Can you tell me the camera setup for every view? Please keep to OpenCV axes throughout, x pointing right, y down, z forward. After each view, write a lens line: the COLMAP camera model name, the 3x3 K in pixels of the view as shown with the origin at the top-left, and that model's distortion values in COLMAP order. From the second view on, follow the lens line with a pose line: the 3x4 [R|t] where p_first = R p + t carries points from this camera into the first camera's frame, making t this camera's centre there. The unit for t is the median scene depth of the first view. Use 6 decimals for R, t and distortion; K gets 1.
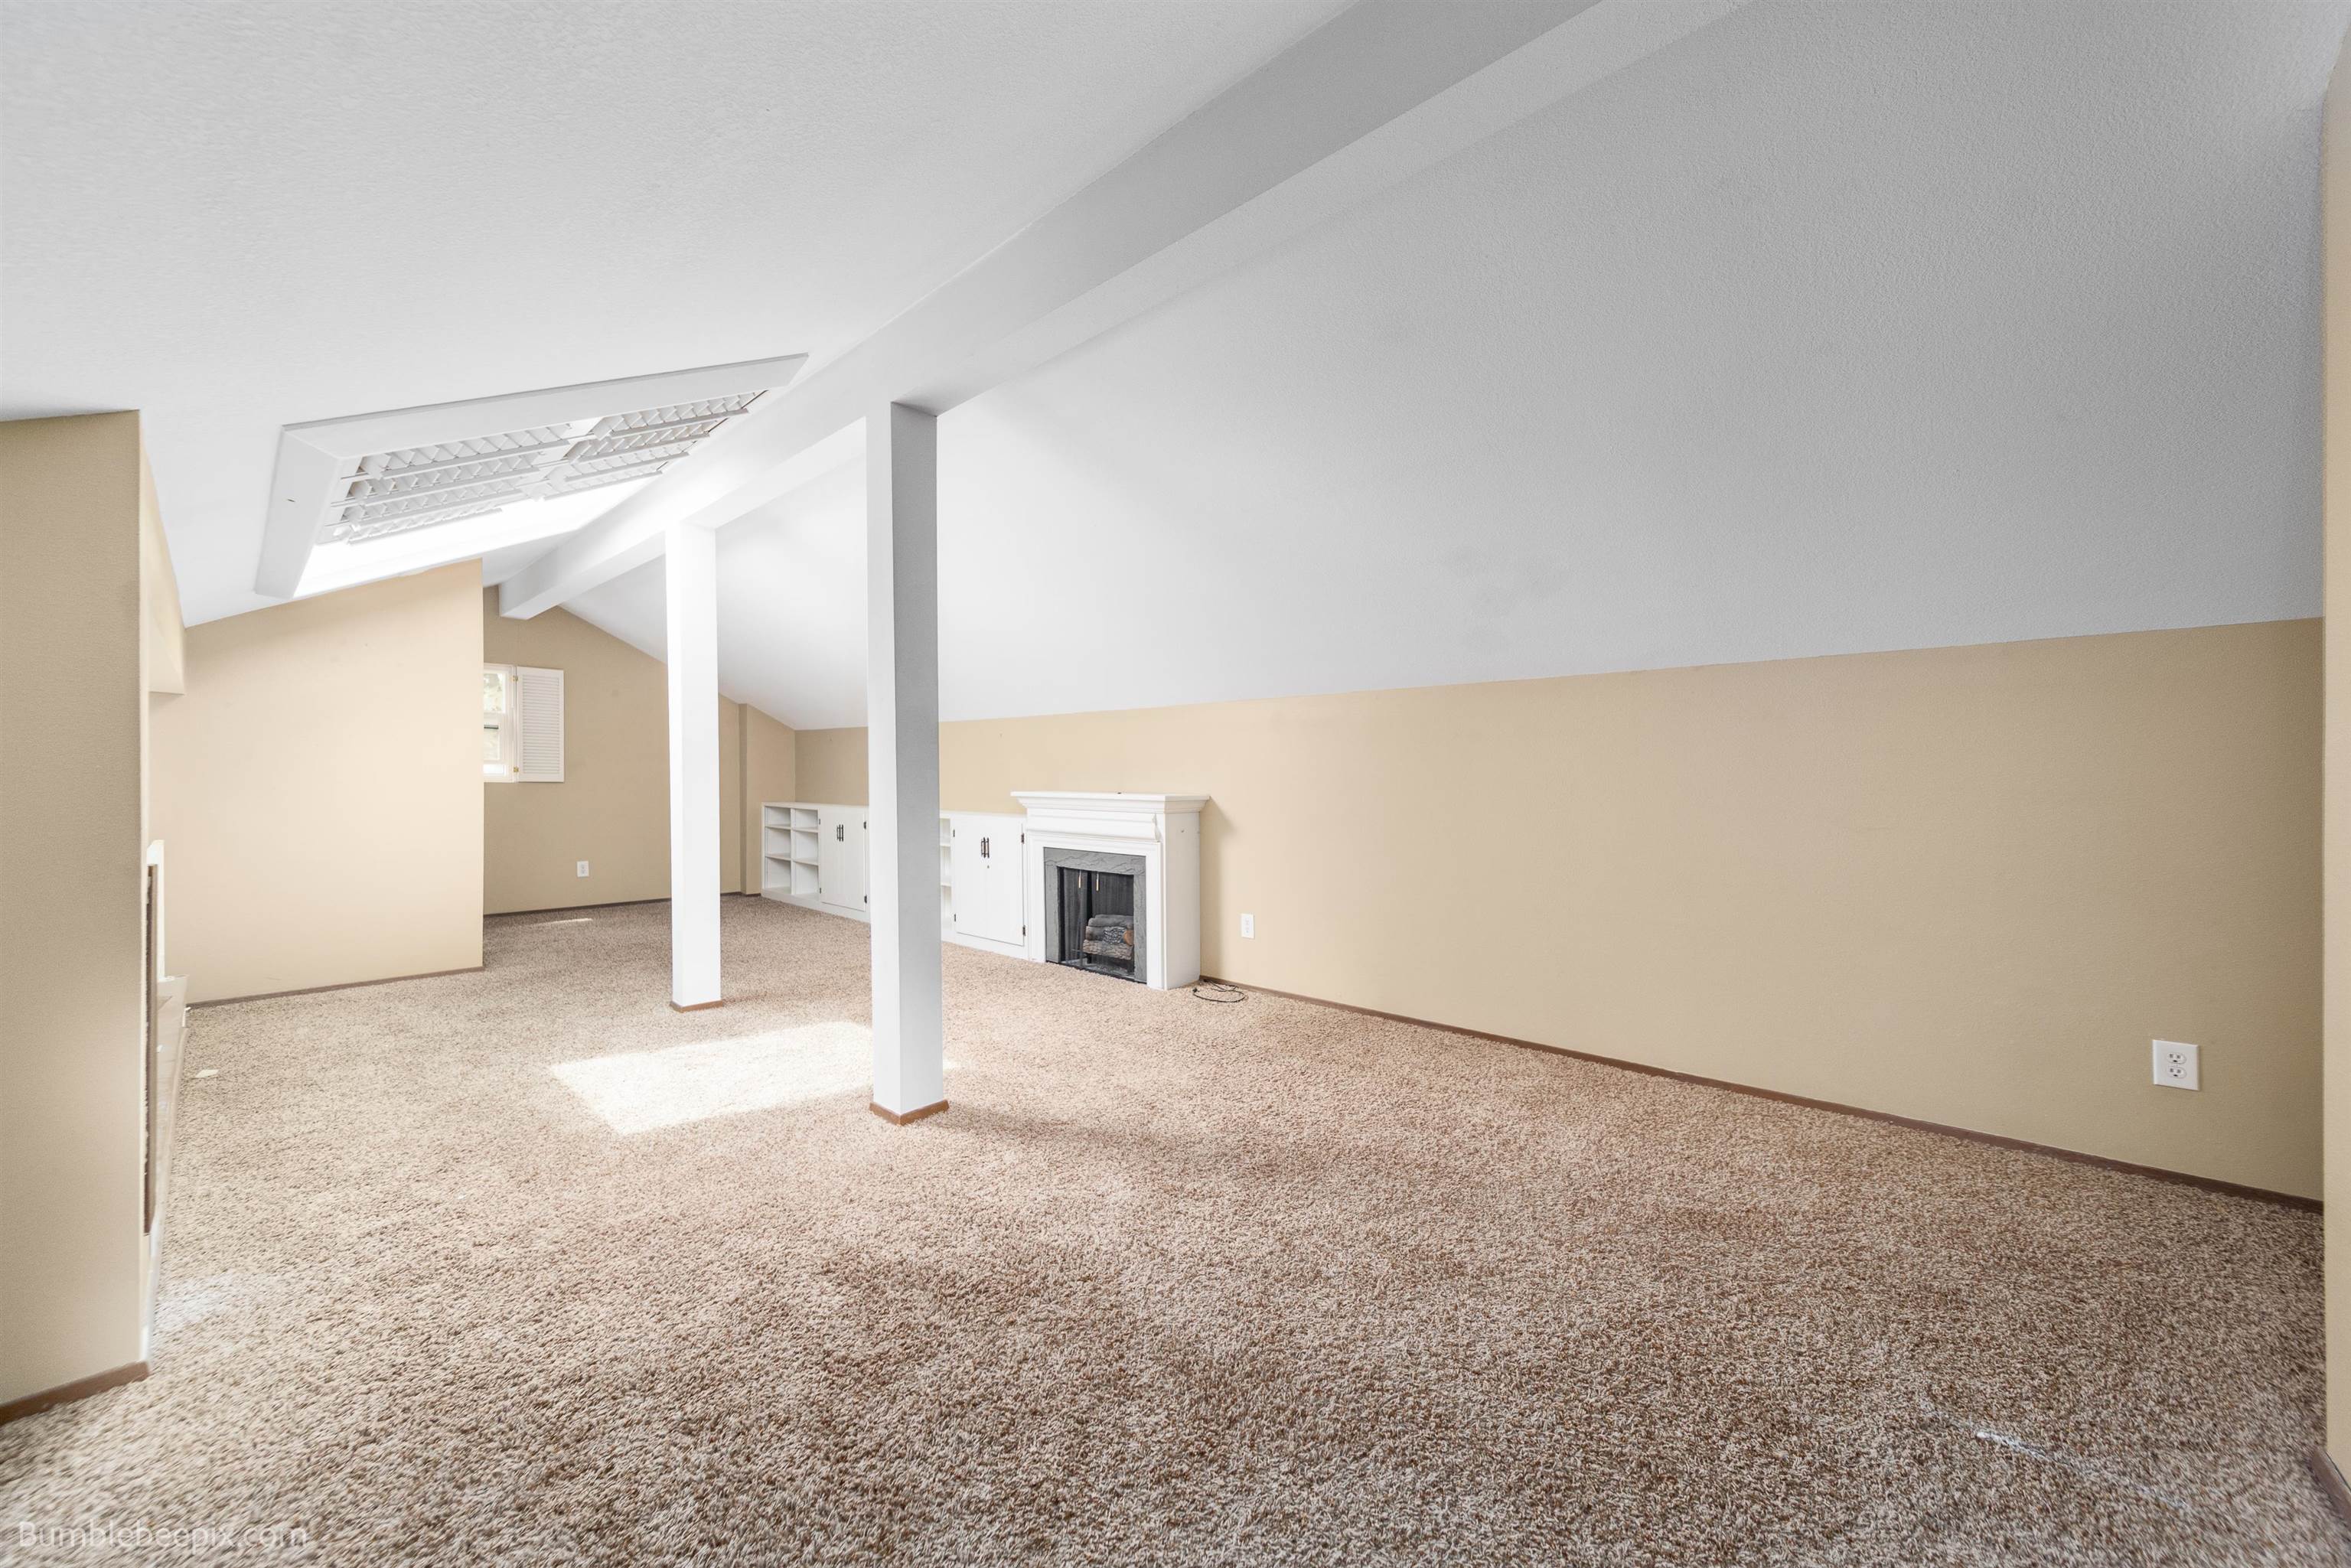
lens RADIAL K [[830.3, 0, 1175.5], [0, 830.3, 784.0], [0, 0, 1]] dist [-0.000593, -0.000017]
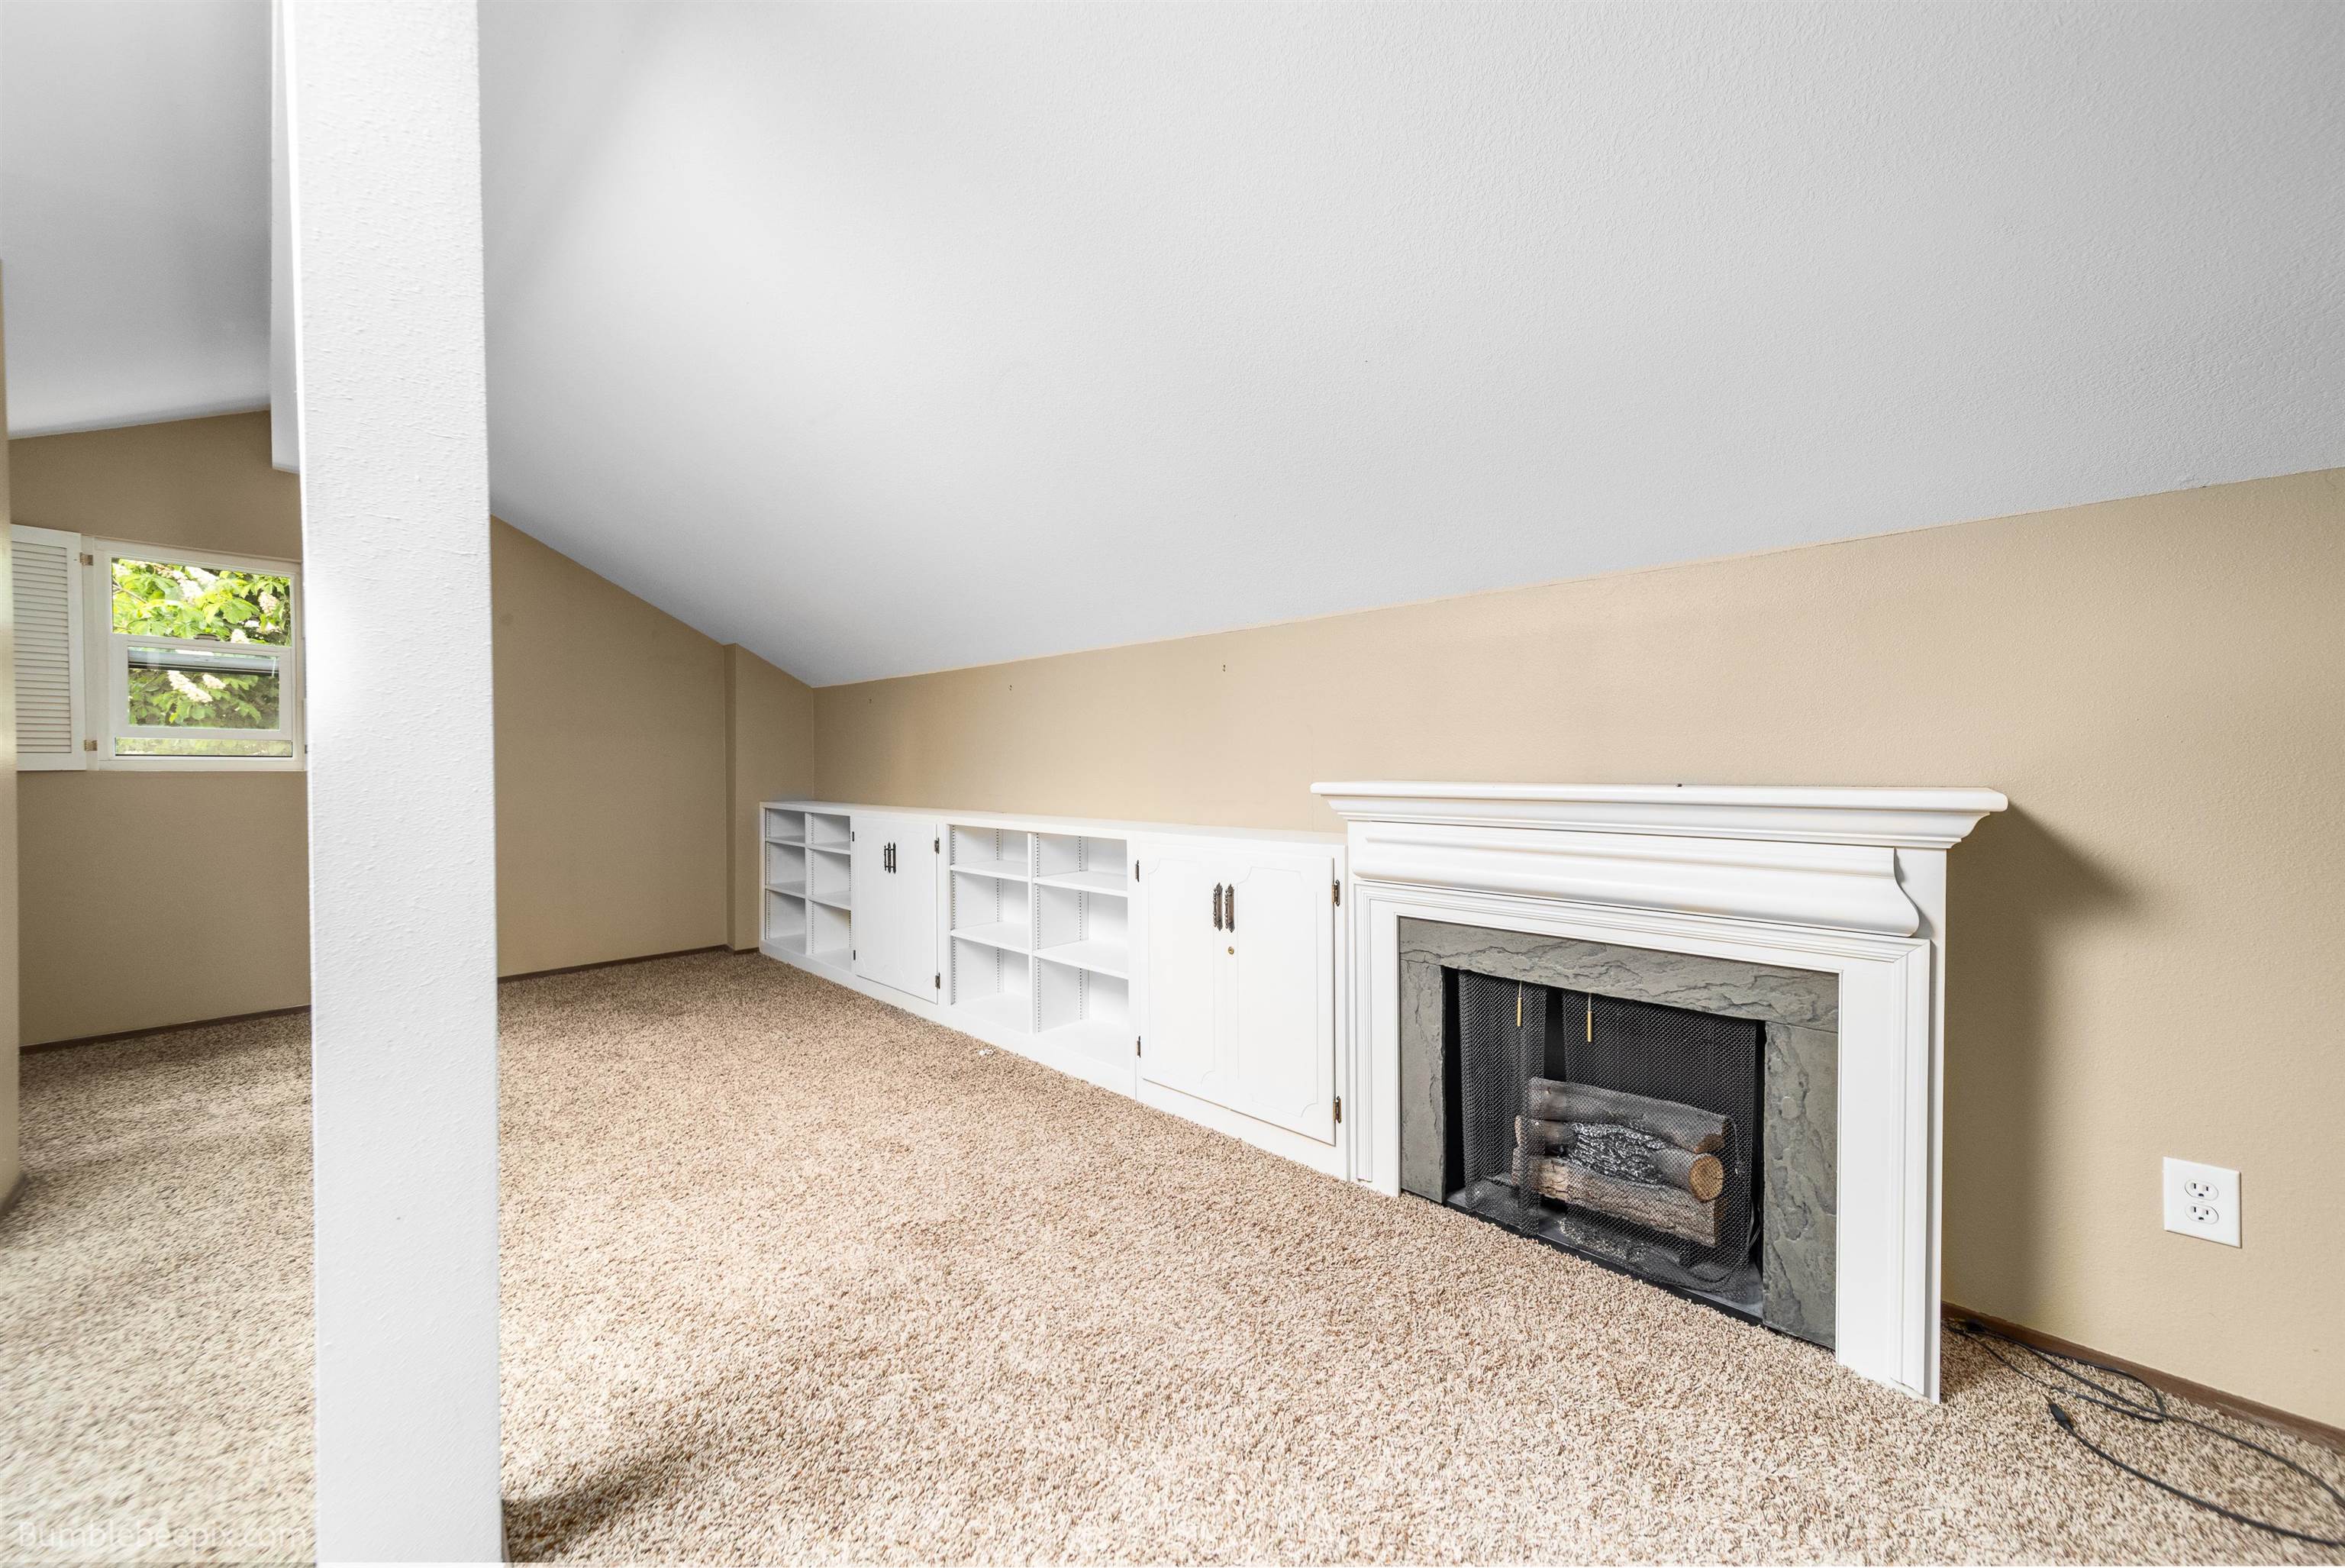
lens RADIAL K [[828.3, 0, 1172.5], [0, 828.3, 784.0], [0, 0, 1]] dist [-0.000593, -0.000017]
pose [[0.999530, -0.005831, -0.030104, -0.254590], [0.006240, 0.999889, 0.013501, 0.004383], [0.030022, -0.013683, 0.999456, 0.581839]]
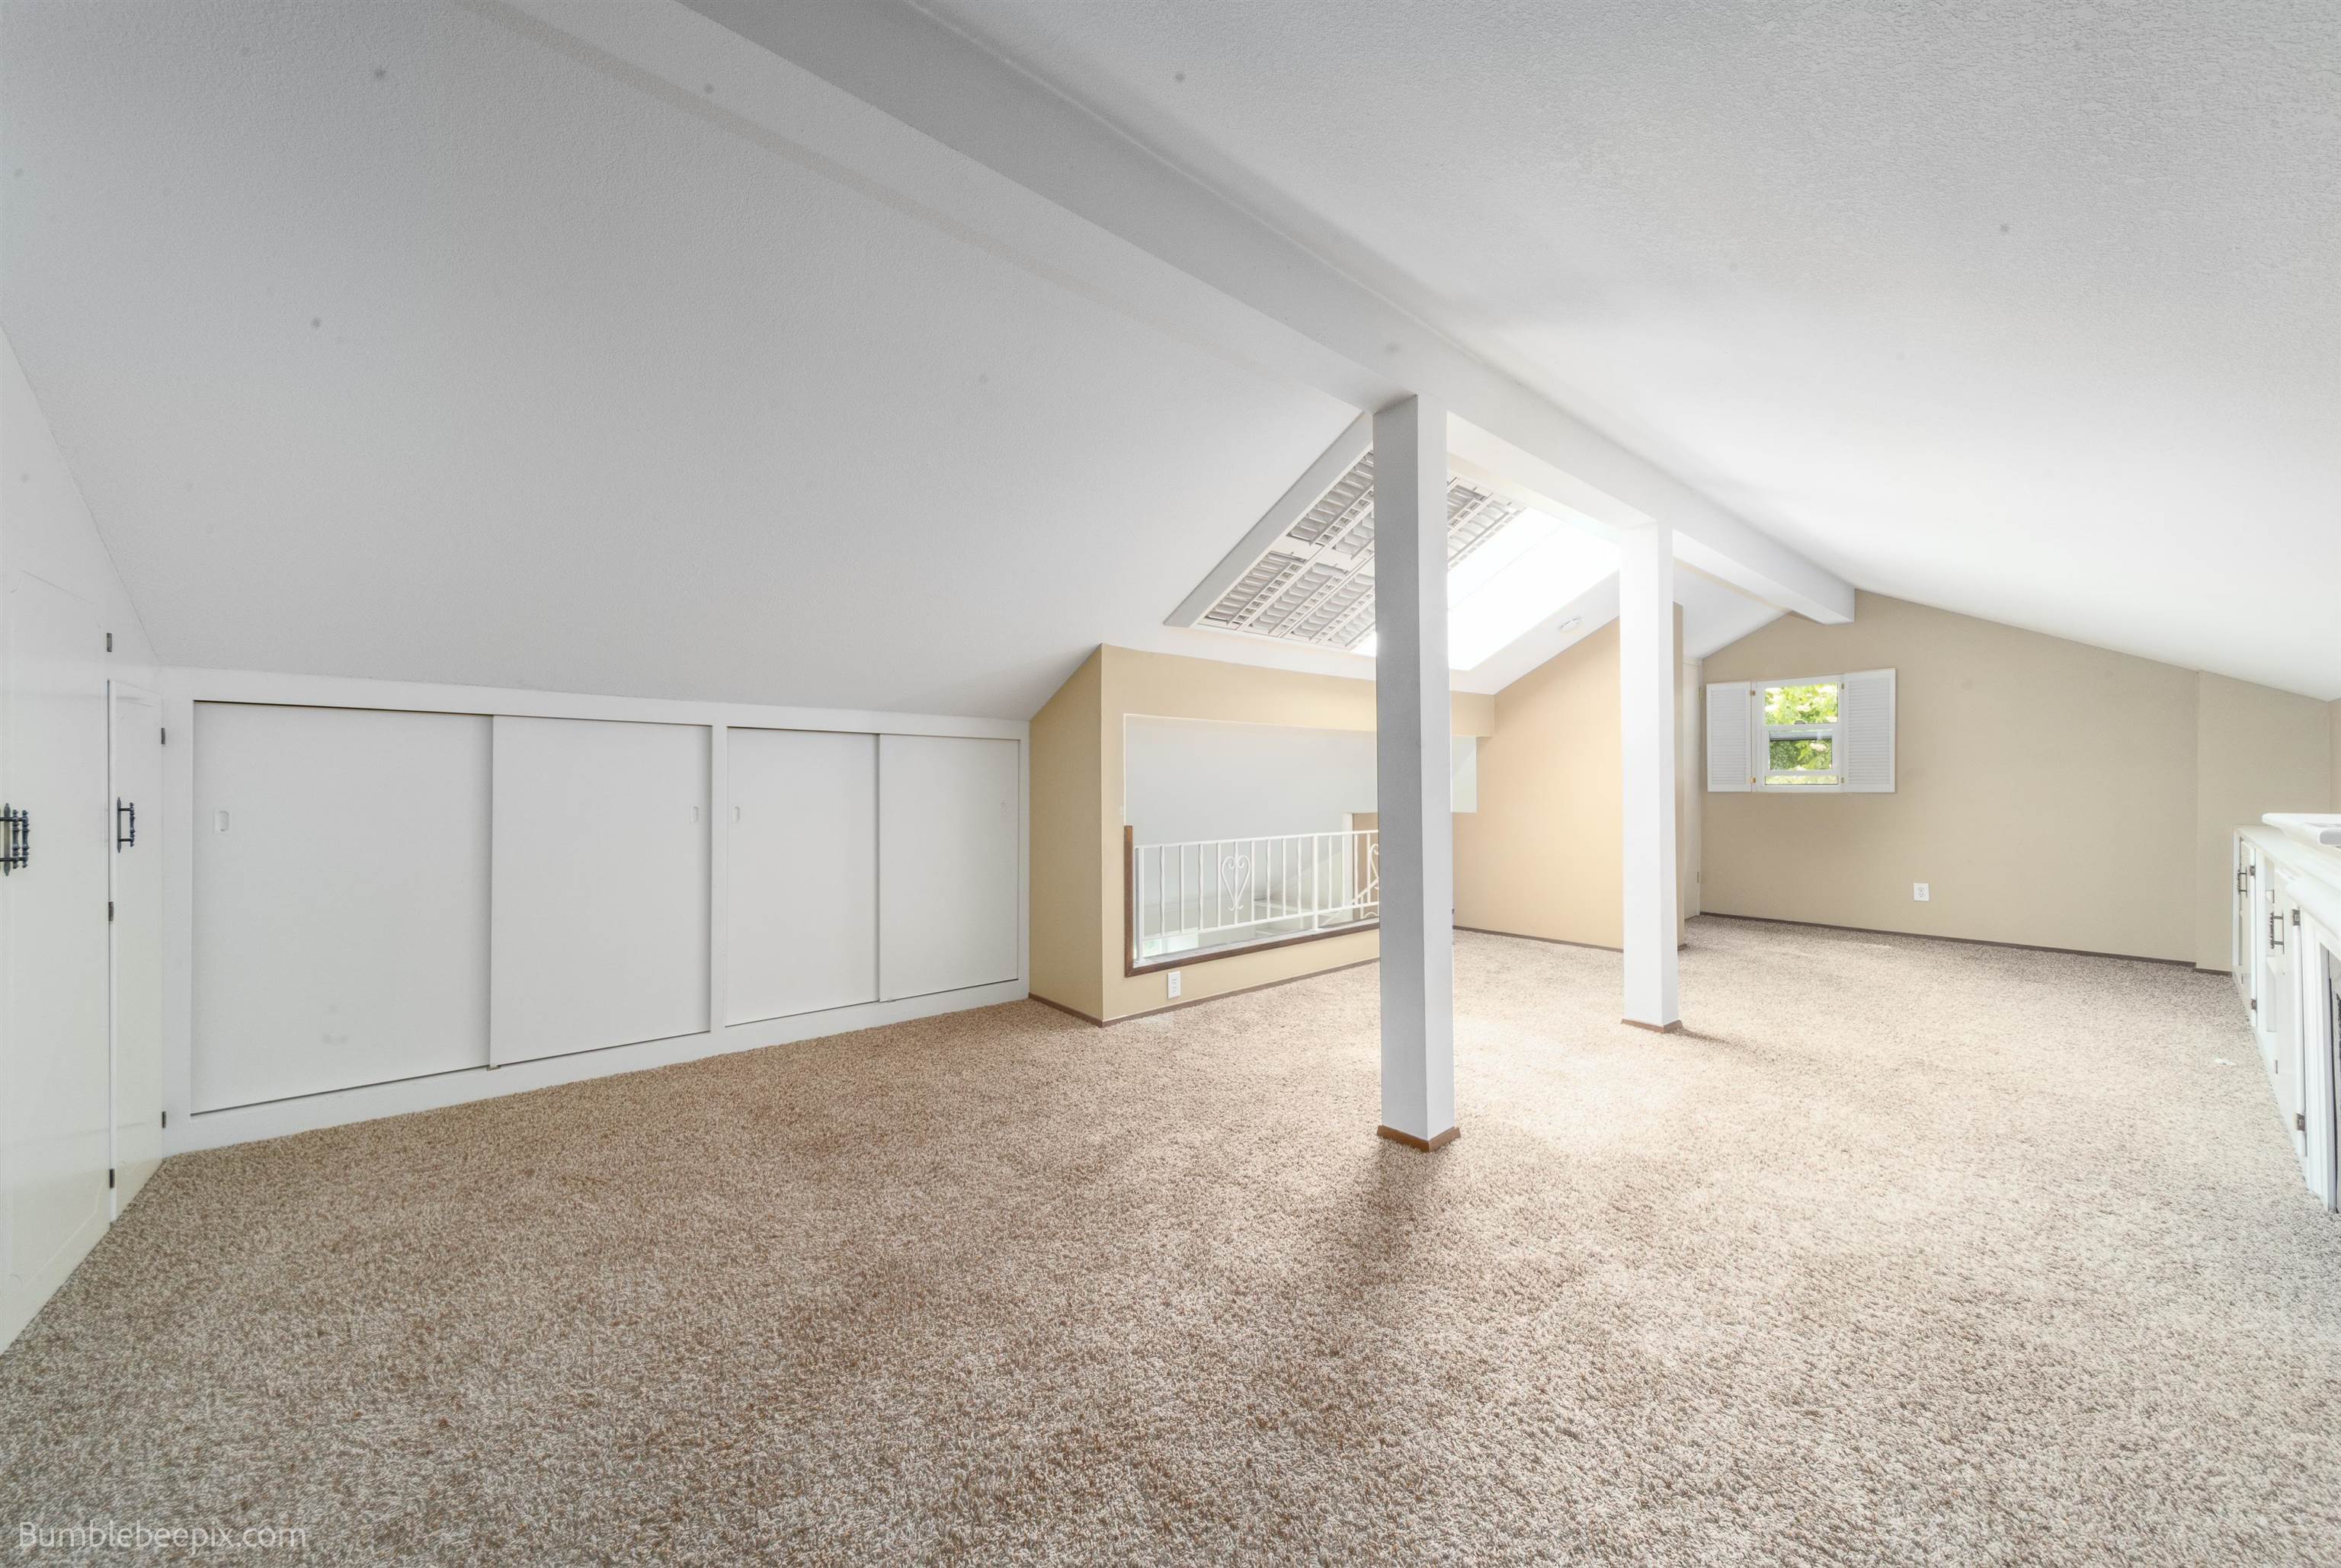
lens RADIAL K [[826.8, 0, 1170.5], [0, 826.8, 784.0], [0, 0, 1]] dist [-0.000593, -0.000017]
pose [[-0.145456, -0.009698, -0.989317, 0.360279], [-0.000648, 0.999953, -0.009707, -0.002232], [0.989364, -0.000770, -0.145456, 0.458222]]
